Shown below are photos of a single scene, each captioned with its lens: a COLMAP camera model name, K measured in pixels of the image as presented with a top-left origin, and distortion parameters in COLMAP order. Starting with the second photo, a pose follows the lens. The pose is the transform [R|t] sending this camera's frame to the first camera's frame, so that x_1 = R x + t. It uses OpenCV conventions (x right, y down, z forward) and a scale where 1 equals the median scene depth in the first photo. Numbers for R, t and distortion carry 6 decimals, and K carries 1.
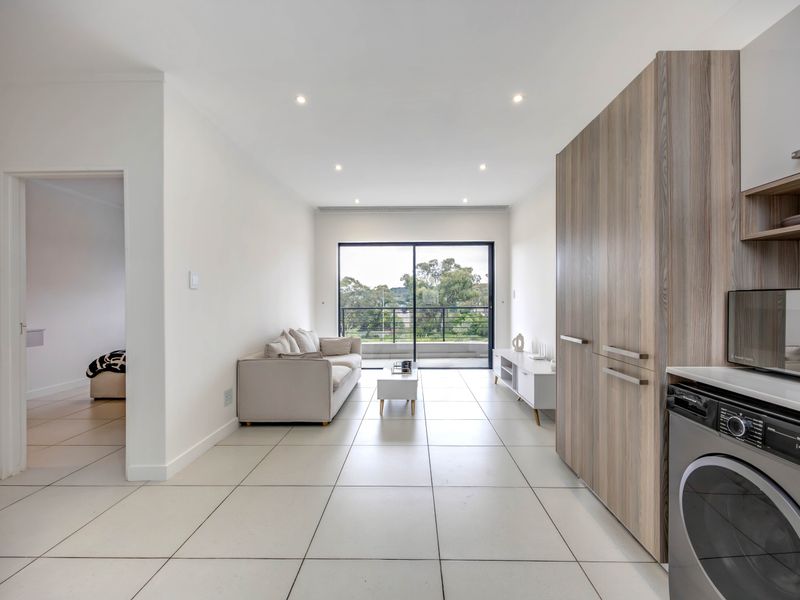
lens RADIAL K [[348.6, 0, 403.4], [0, 348.6, 303.0], [0, 0, 1]] dist [-0.001446, -0.000477]
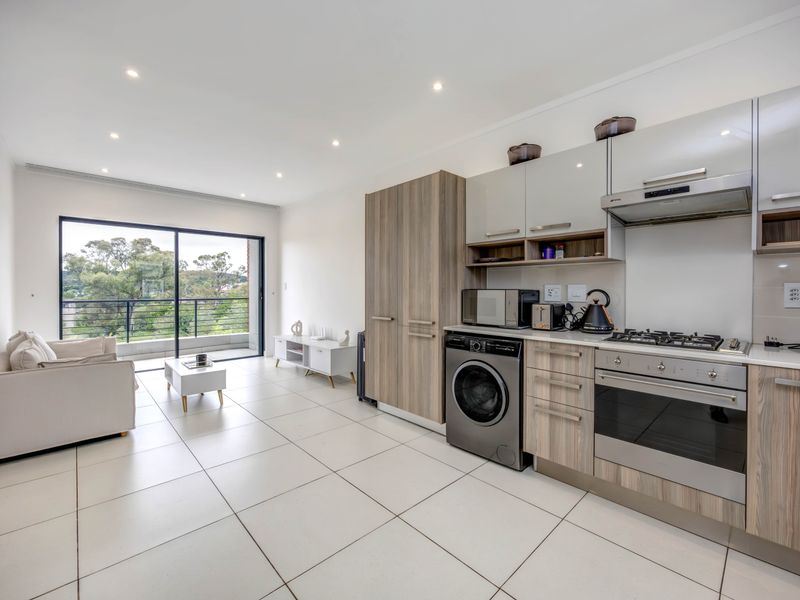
lens RADIAL K [[348.6, 0, 403.4], [0, 348.6, 303.0], [0, 0, 1]] dist [-0.001446, -0.000477]
pose [[0.713960, -0.023215, 0.699802, -0.441329], [0.003104, 0.999545, 0.029992, -0.009989], [-0.700180, -0.019241, 0.713707, -0.152962]]
